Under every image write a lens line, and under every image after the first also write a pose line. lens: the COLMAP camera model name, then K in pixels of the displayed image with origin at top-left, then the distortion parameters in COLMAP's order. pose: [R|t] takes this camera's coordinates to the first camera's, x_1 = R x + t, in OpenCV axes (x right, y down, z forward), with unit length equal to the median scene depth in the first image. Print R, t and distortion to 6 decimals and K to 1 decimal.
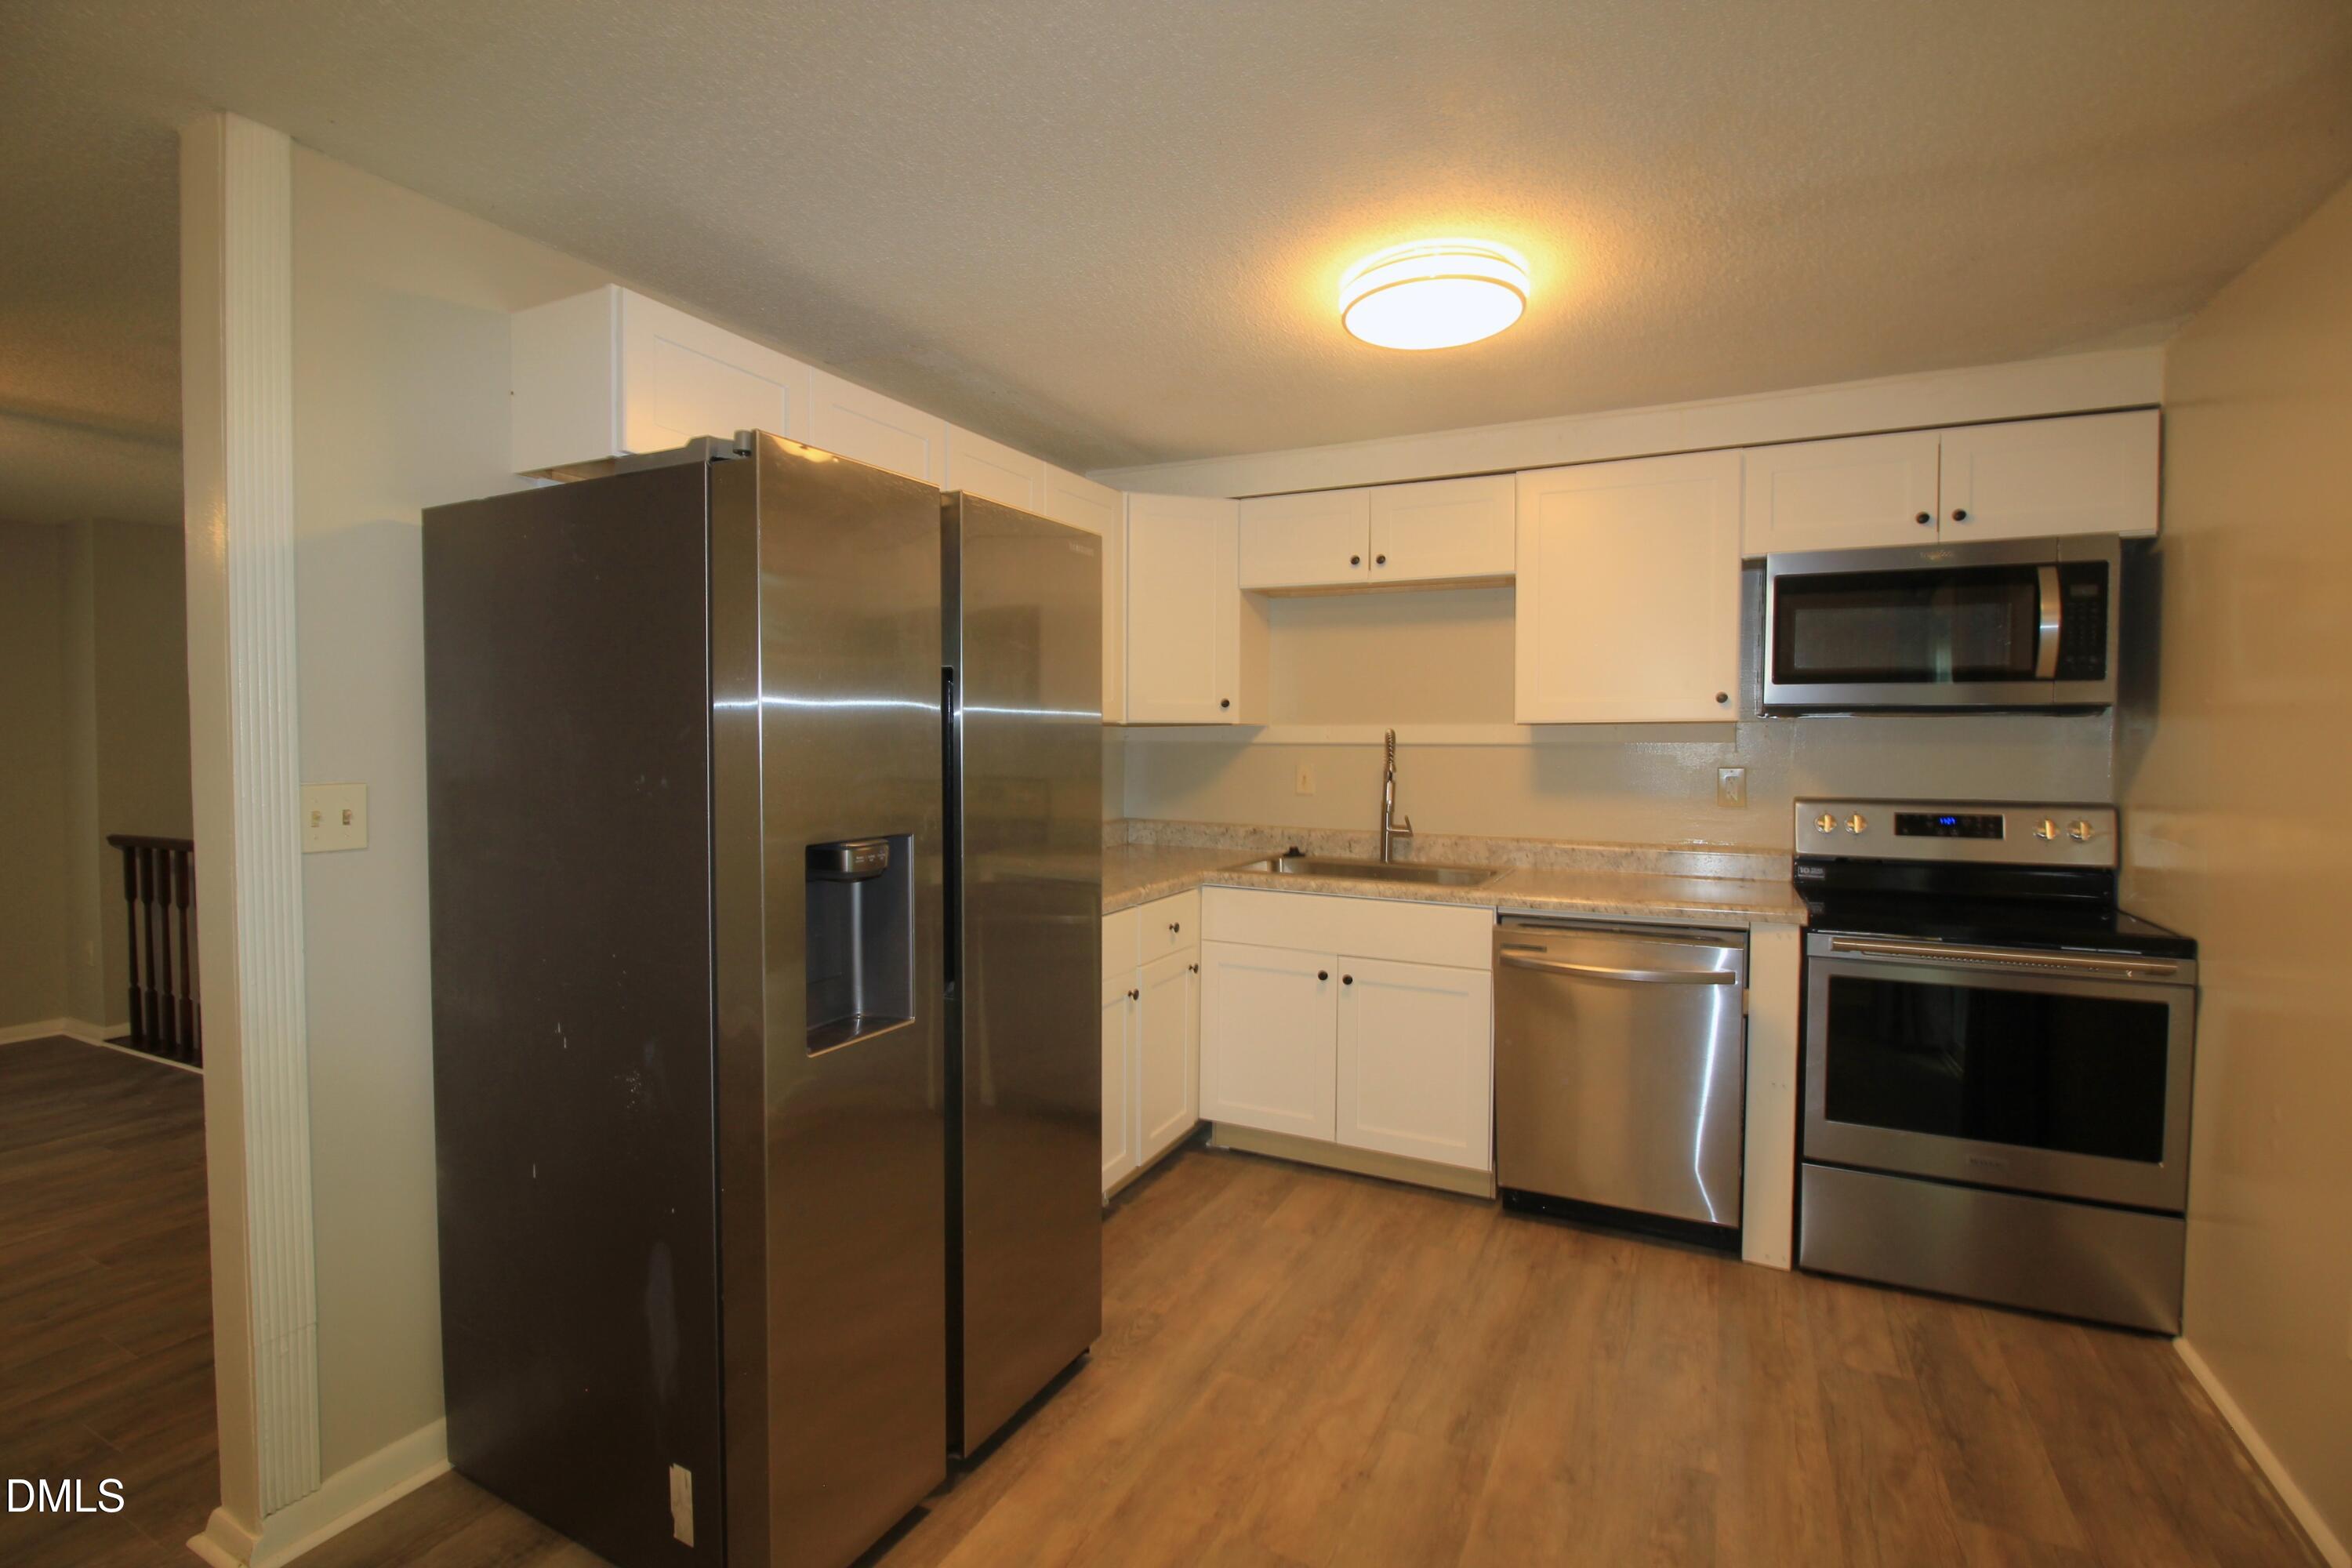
lens RADIAL K [[1100.9, 0, 1171.2], [0, 1100.9, 780.5], [0, 0, 1]] dist [-0.001822, -0.007519]
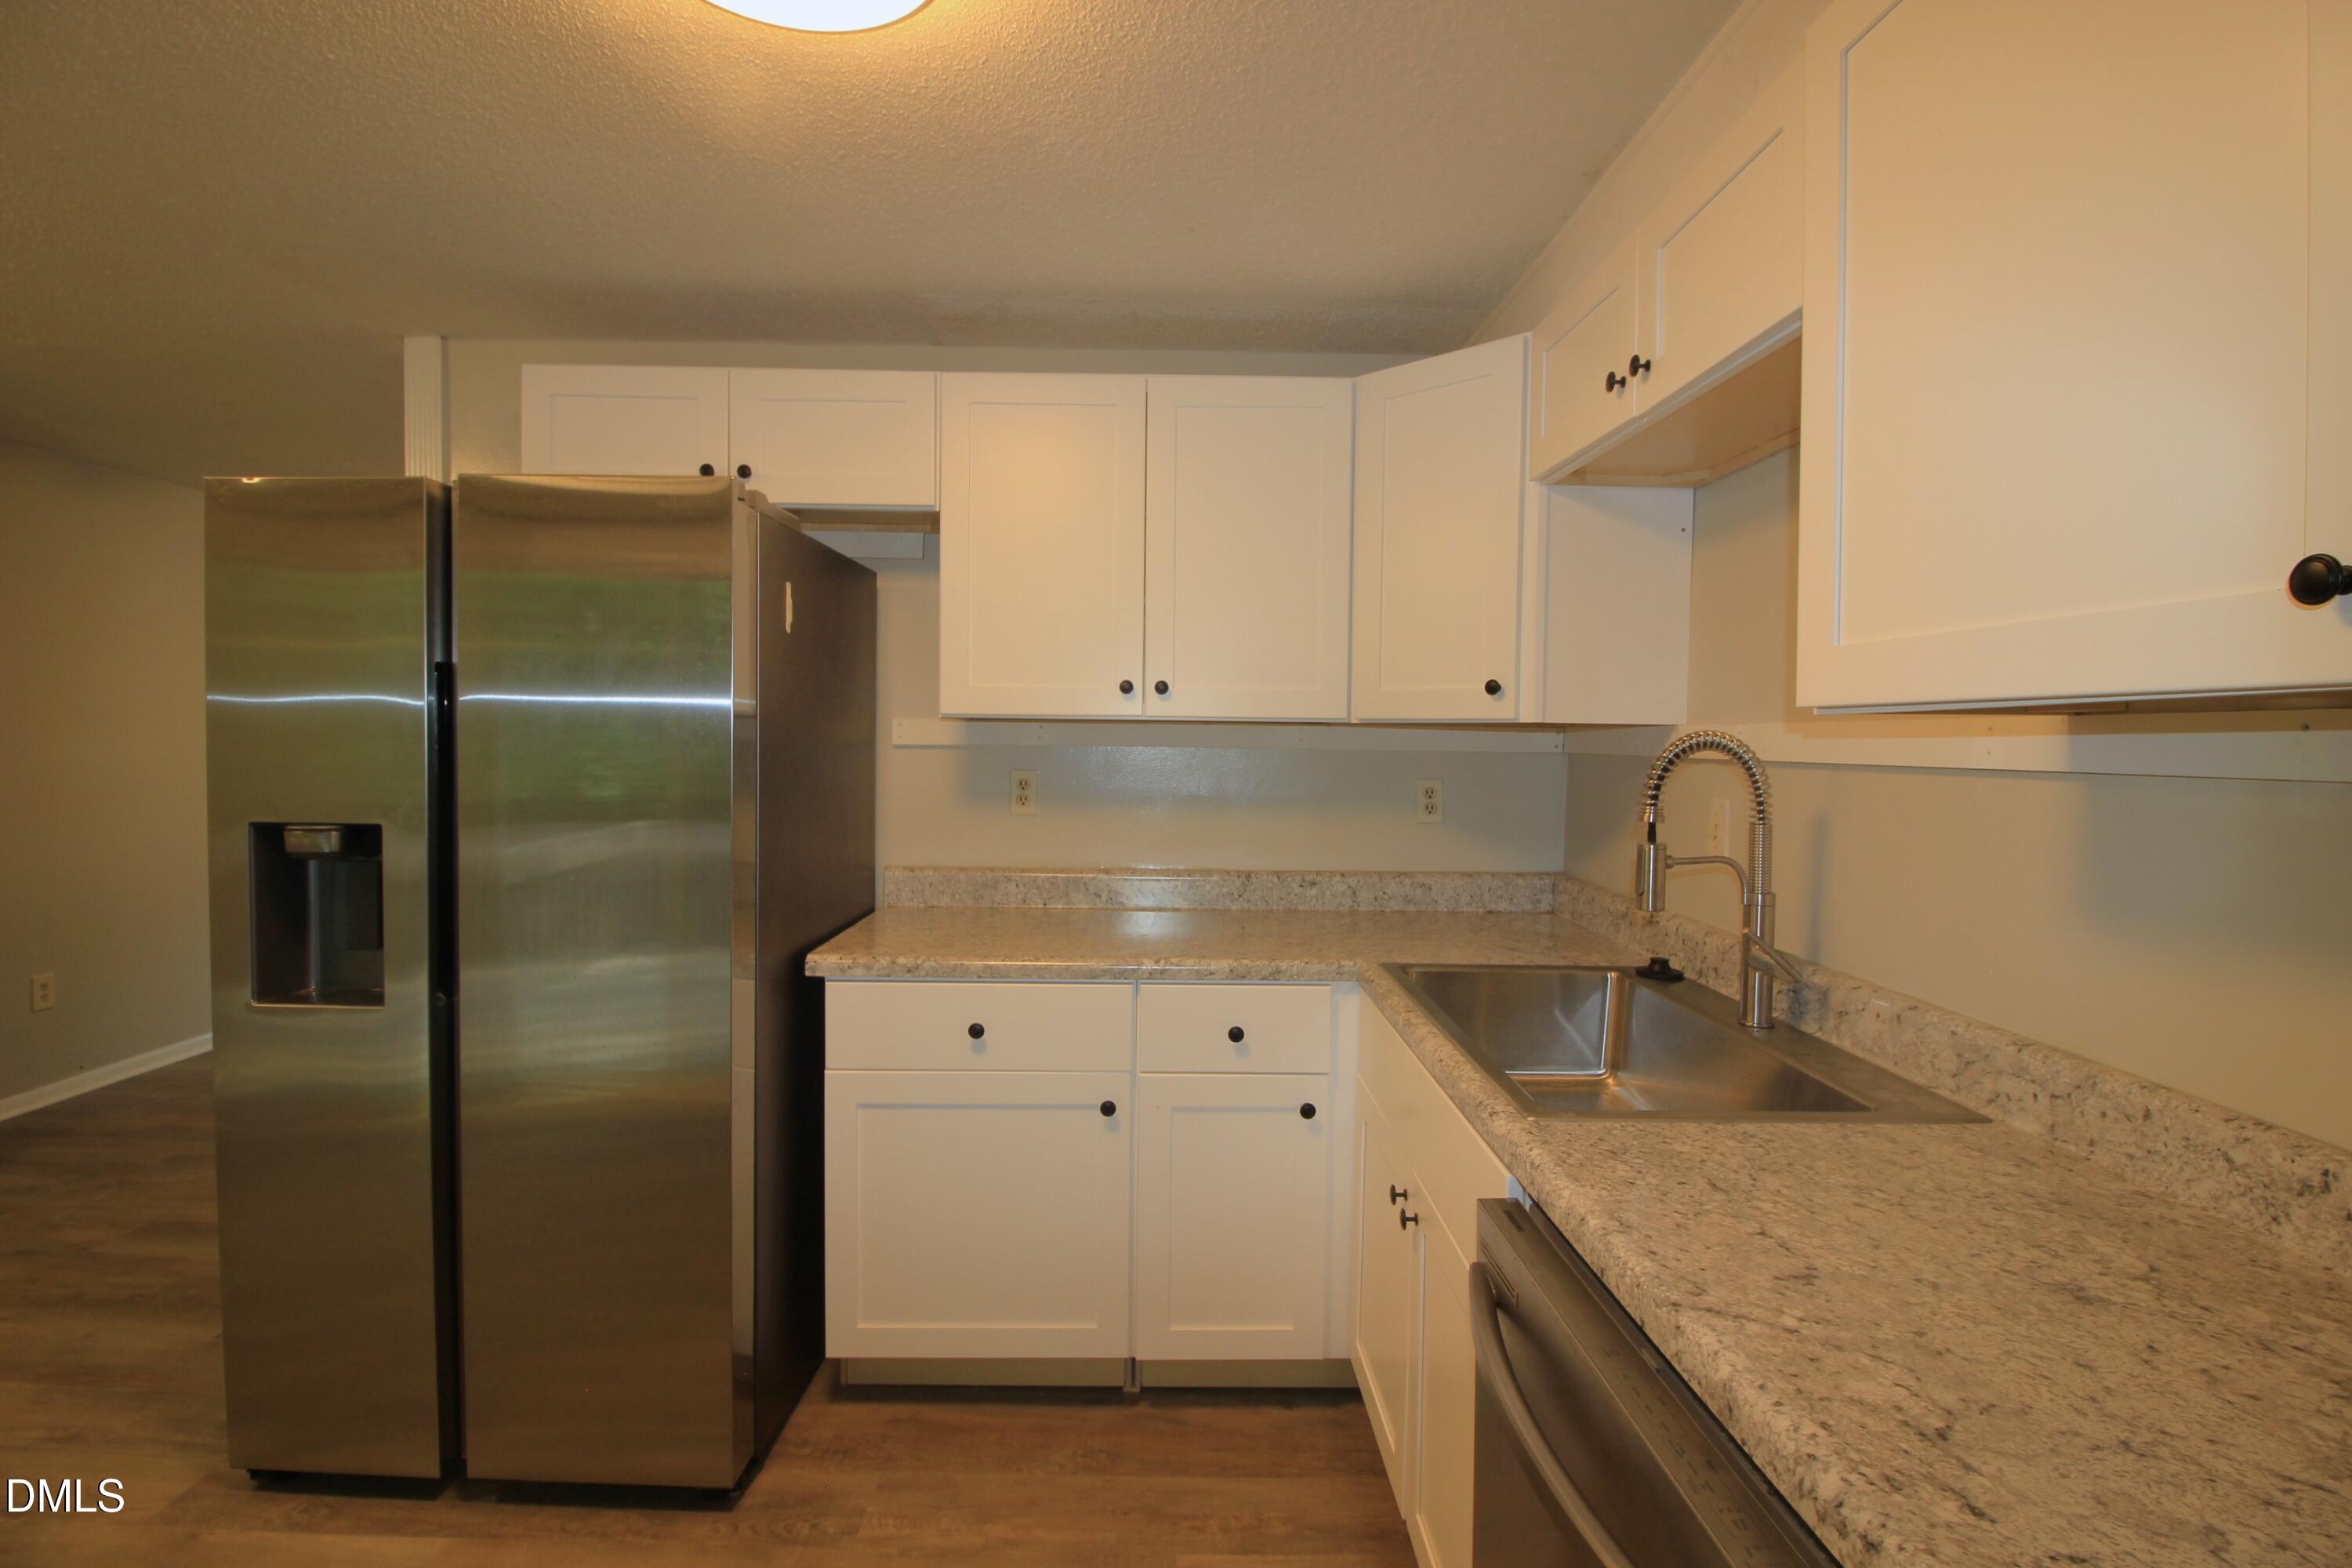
lens RADIAL K [[1100.9, 0, 1174.7], [0, 1100.9, 776.5], [0, 0, 1]] dist [-0.001822, -0.007519]
pose [[0.446549, 0.034928, -0.894077, 0.570818], [-0.047008, 0.998774, 0.015540, -0.027113], [0.893524, 0.035090, 0.447643, 0.677858]]
